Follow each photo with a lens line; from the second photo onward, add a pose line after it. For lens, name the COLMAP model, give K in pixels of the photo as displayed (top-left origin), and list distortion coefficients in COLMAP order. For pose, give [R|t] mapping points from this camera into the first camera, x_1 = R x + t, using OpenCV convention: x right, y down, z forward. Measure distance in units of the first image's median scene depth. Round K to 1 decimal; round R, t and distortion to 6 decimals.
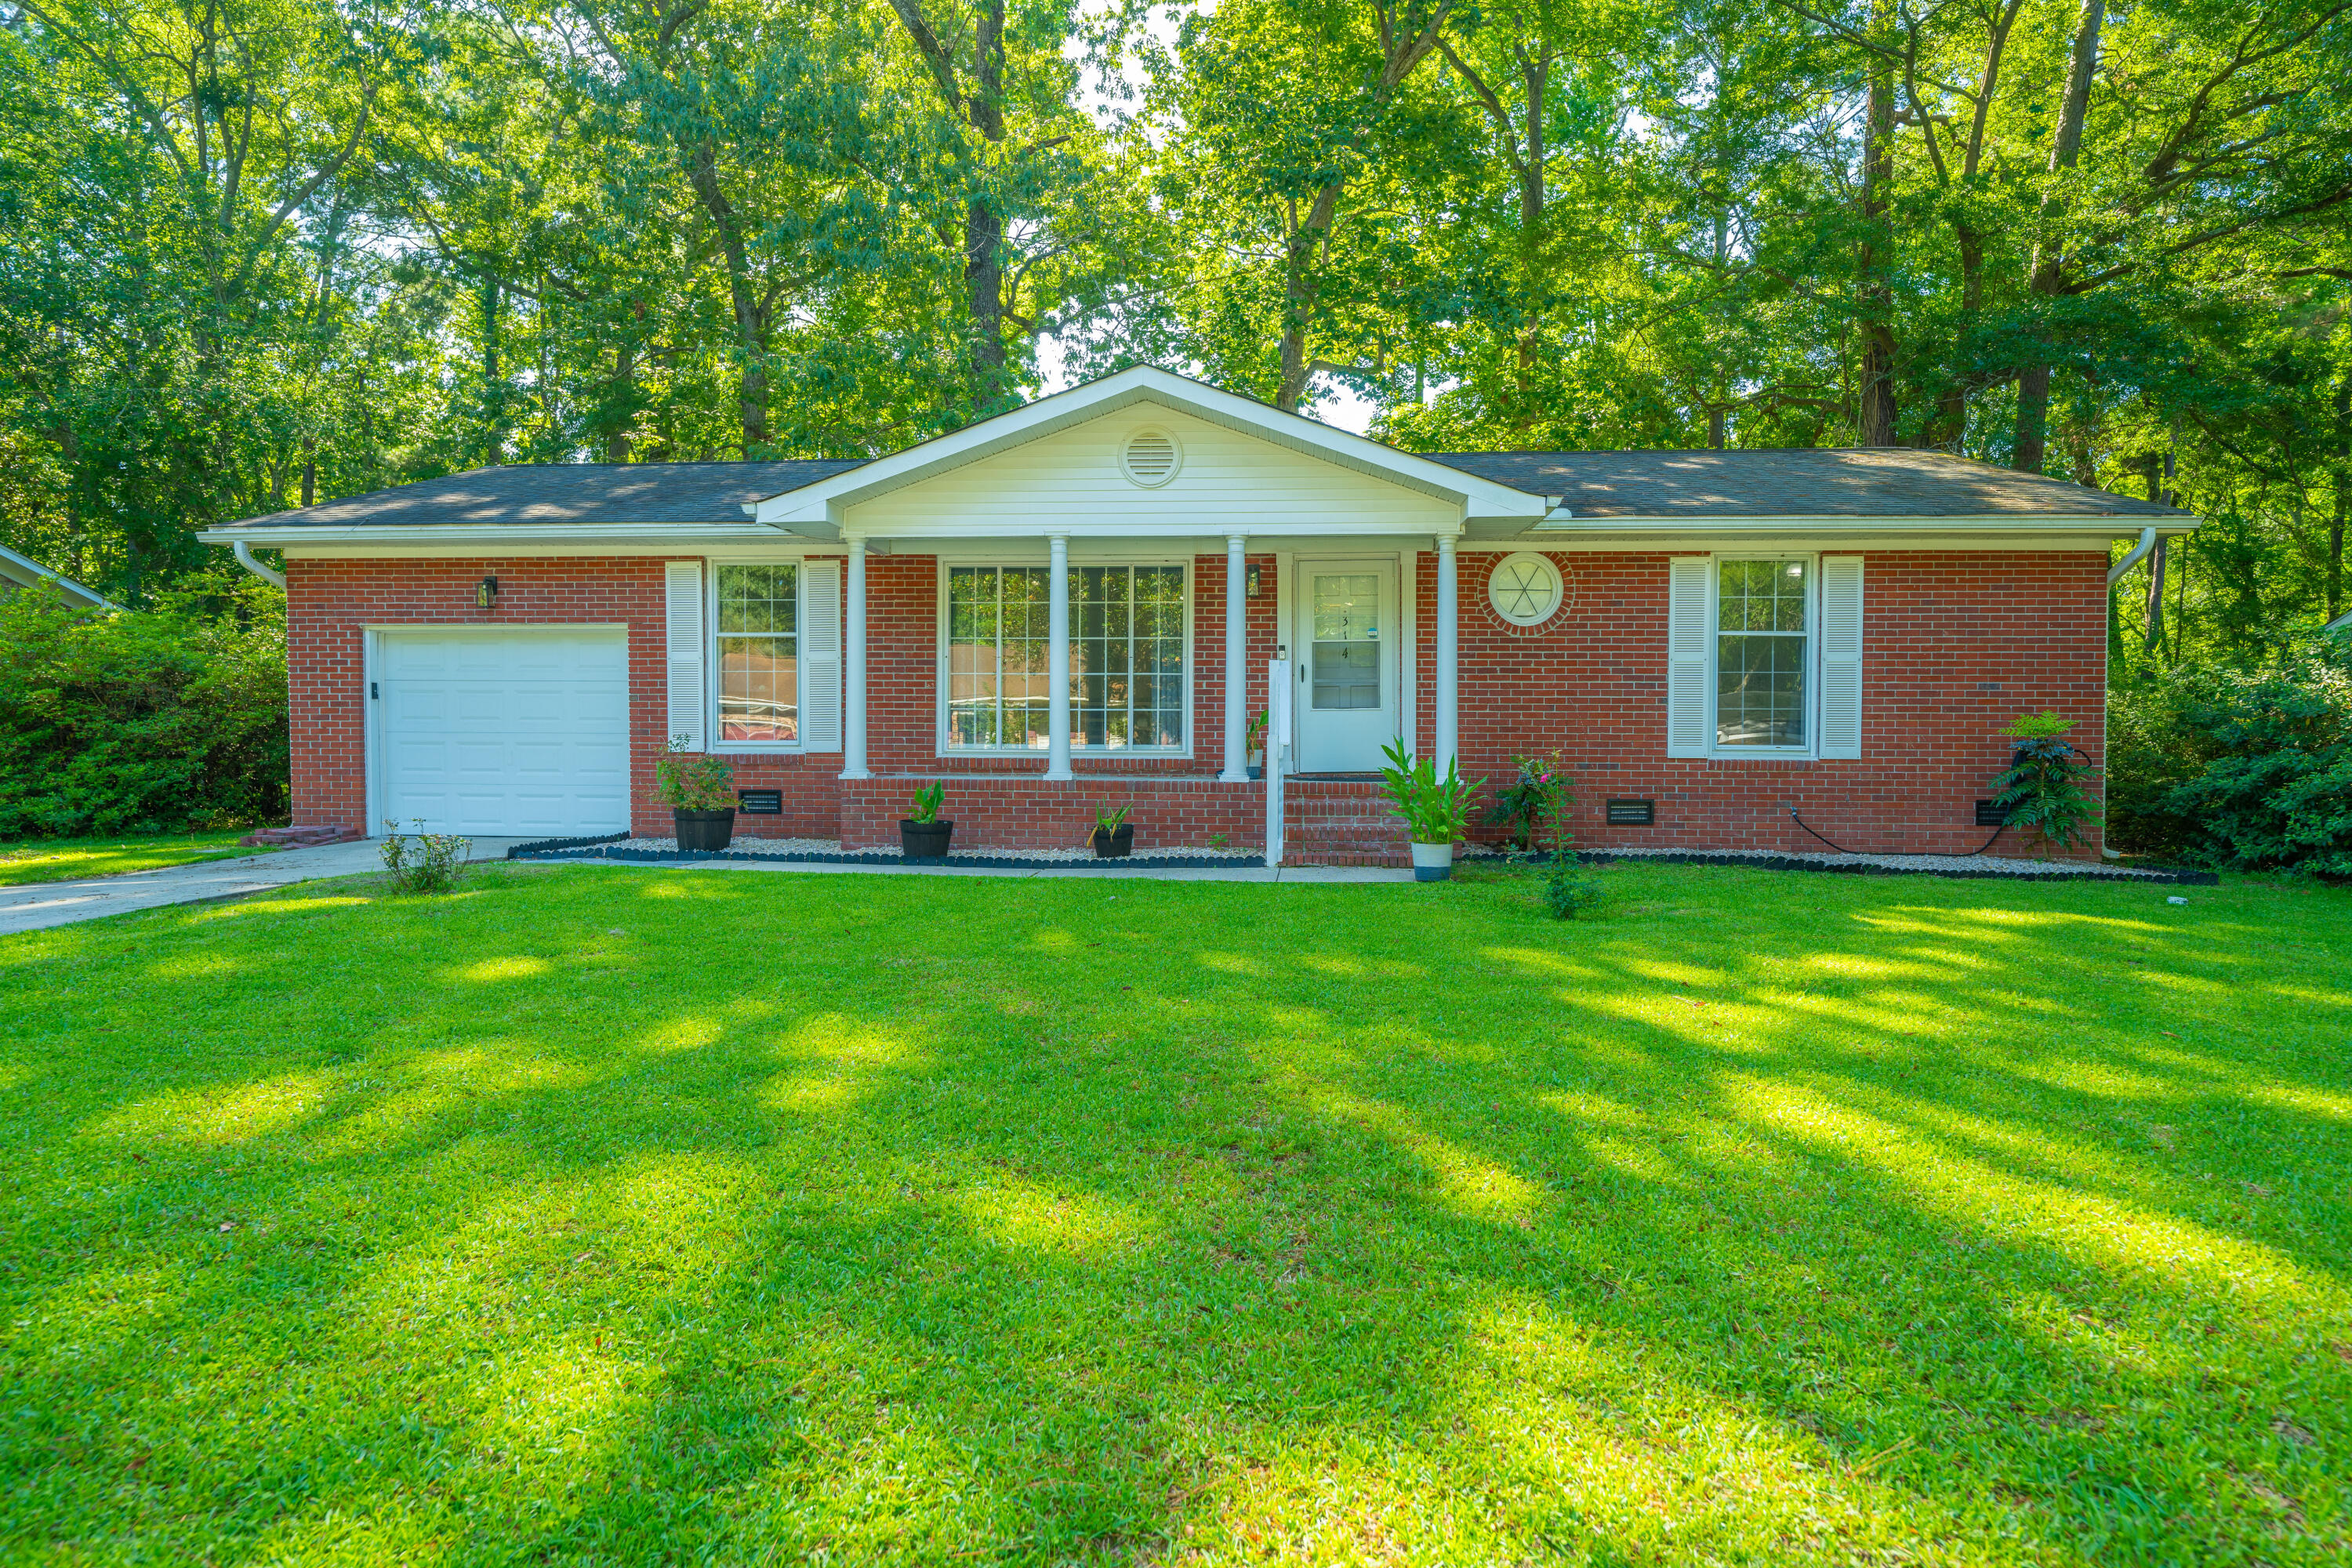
lens RADIAL K [[1348.8, 0, 1189.7], [0, 1348.8, 783.2], [0, 0, 1]] dist [-0.002569, 0.001265]
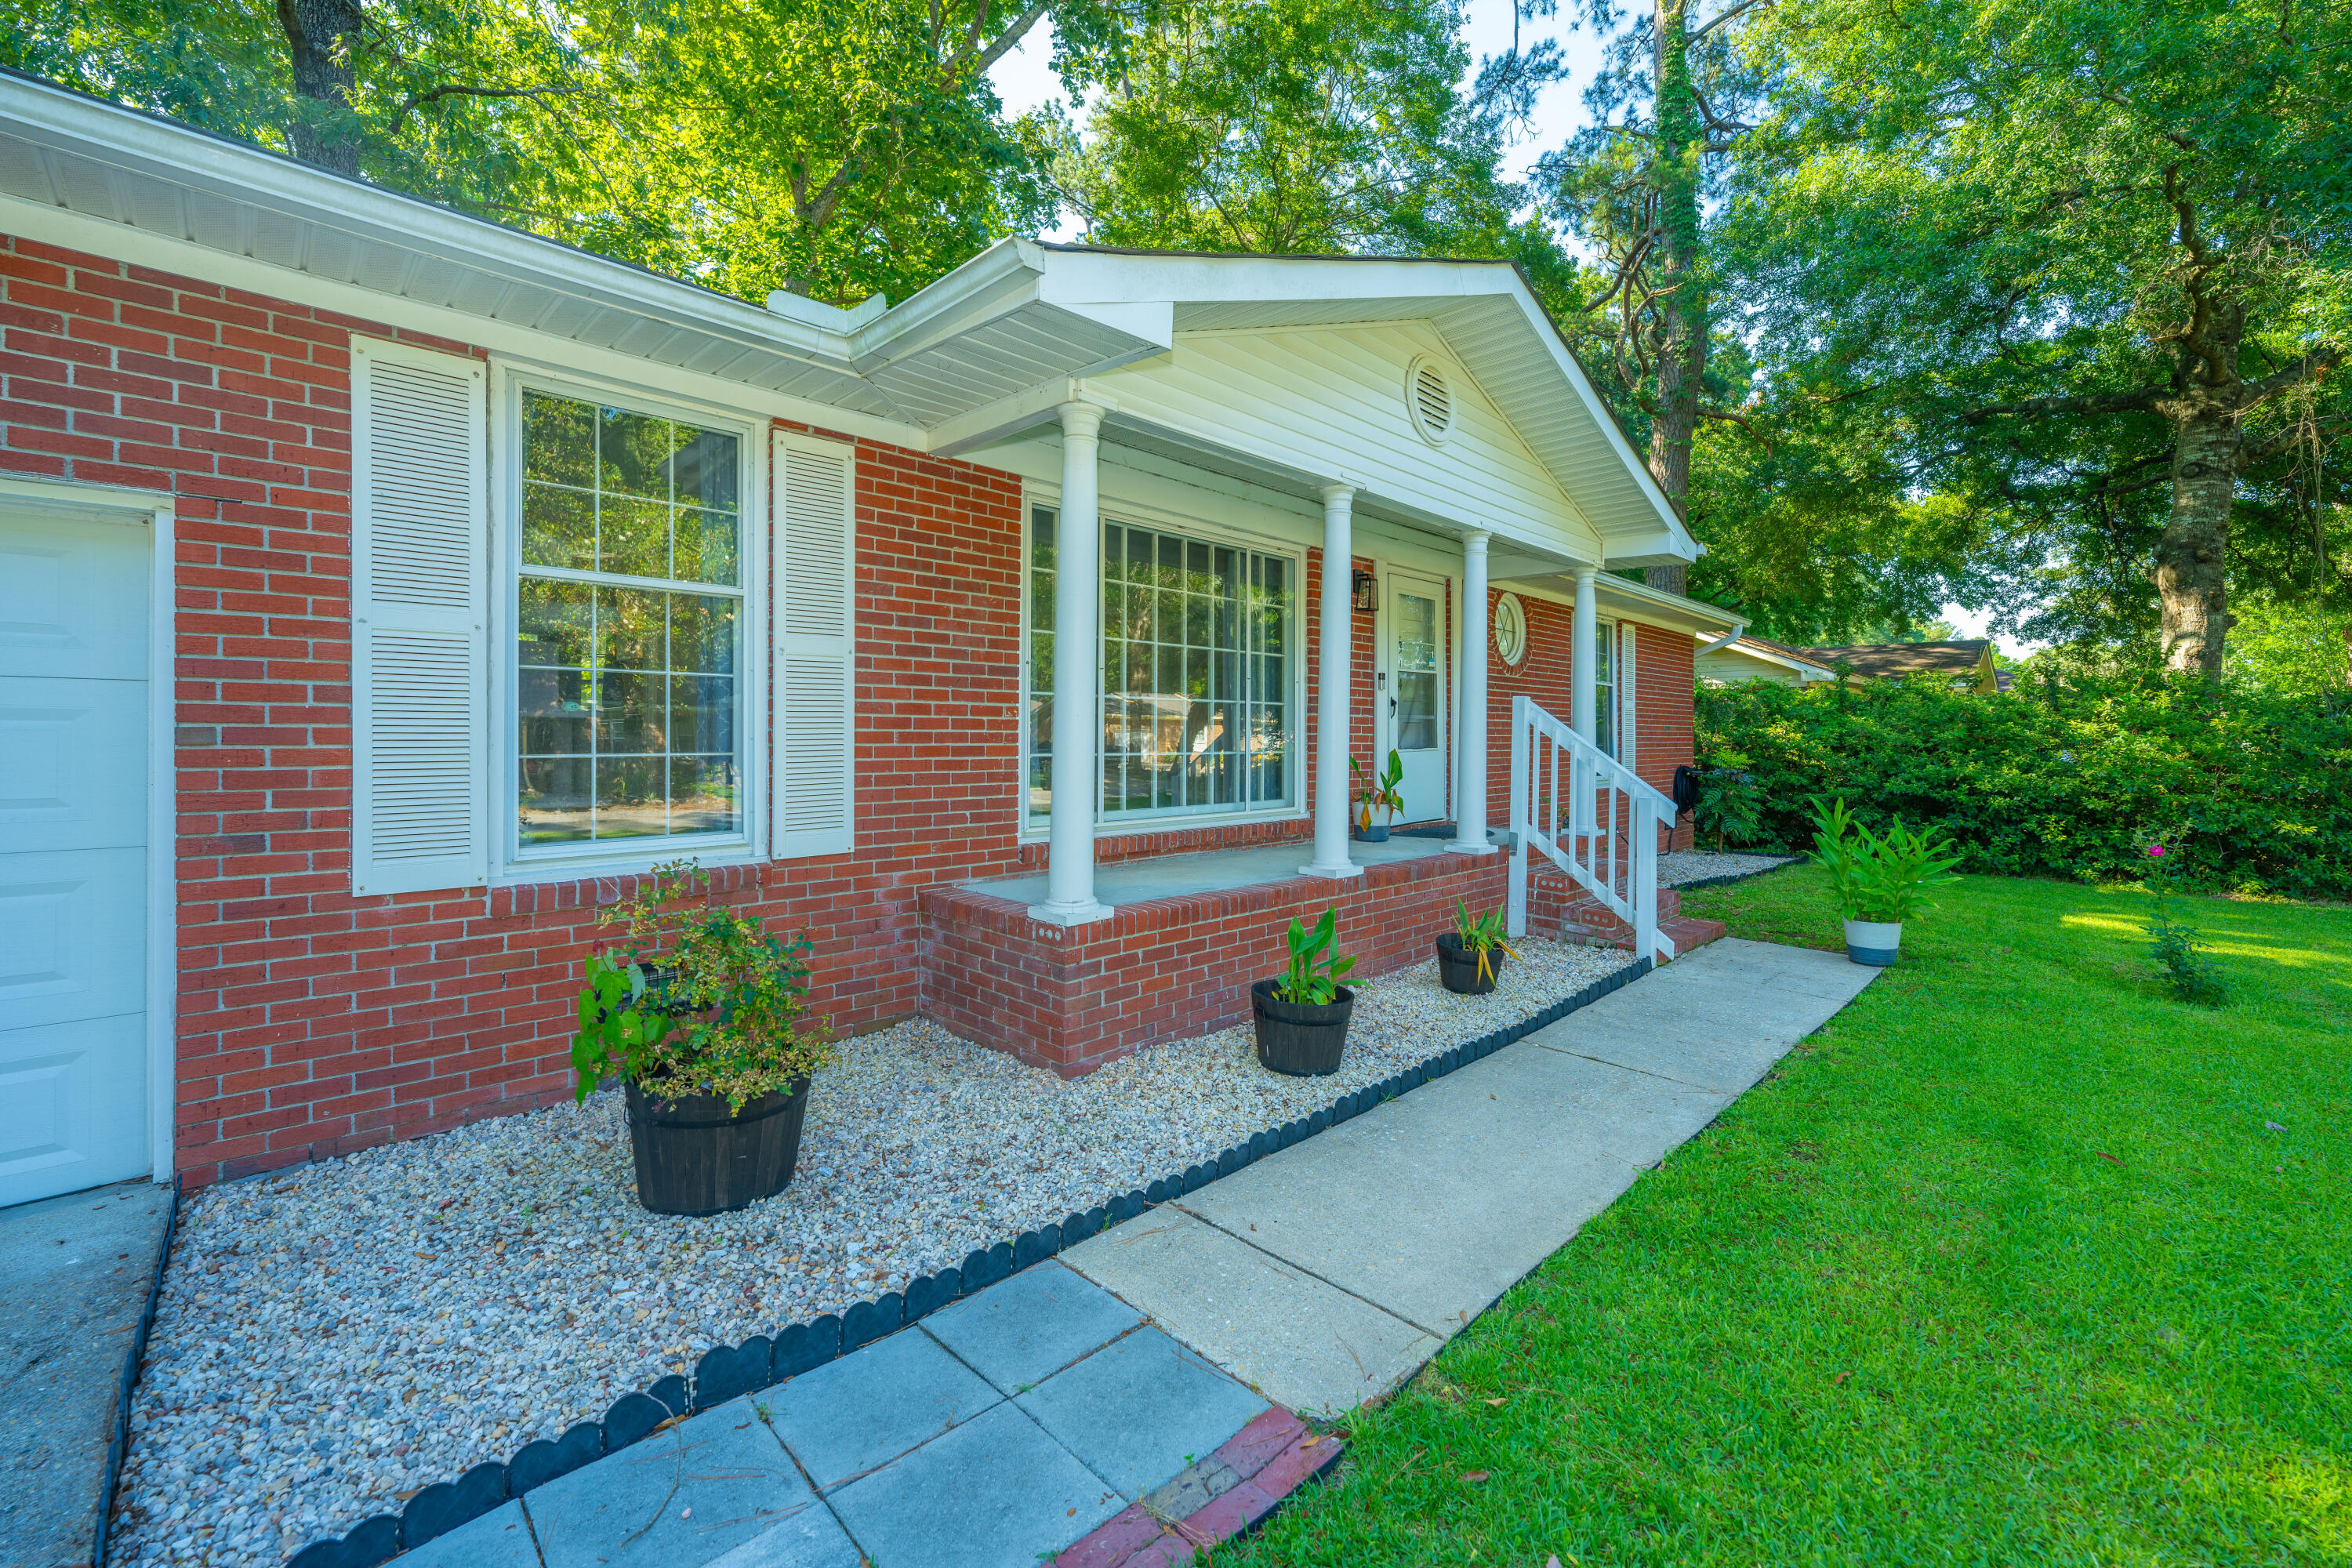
lens RADIAL K [[955.5, 0, 1177.4], [0, 955.5, 735.2], [0, 0, 1]] dist [-0.002505, 0.000374]
pose [[0.650376, -0.002365, 0.759609, -0.438339], [0.018529, 0.999747, -0.012752, -0.057581], [-0.759387, 0.022368, 0.650255, 0.695304]]
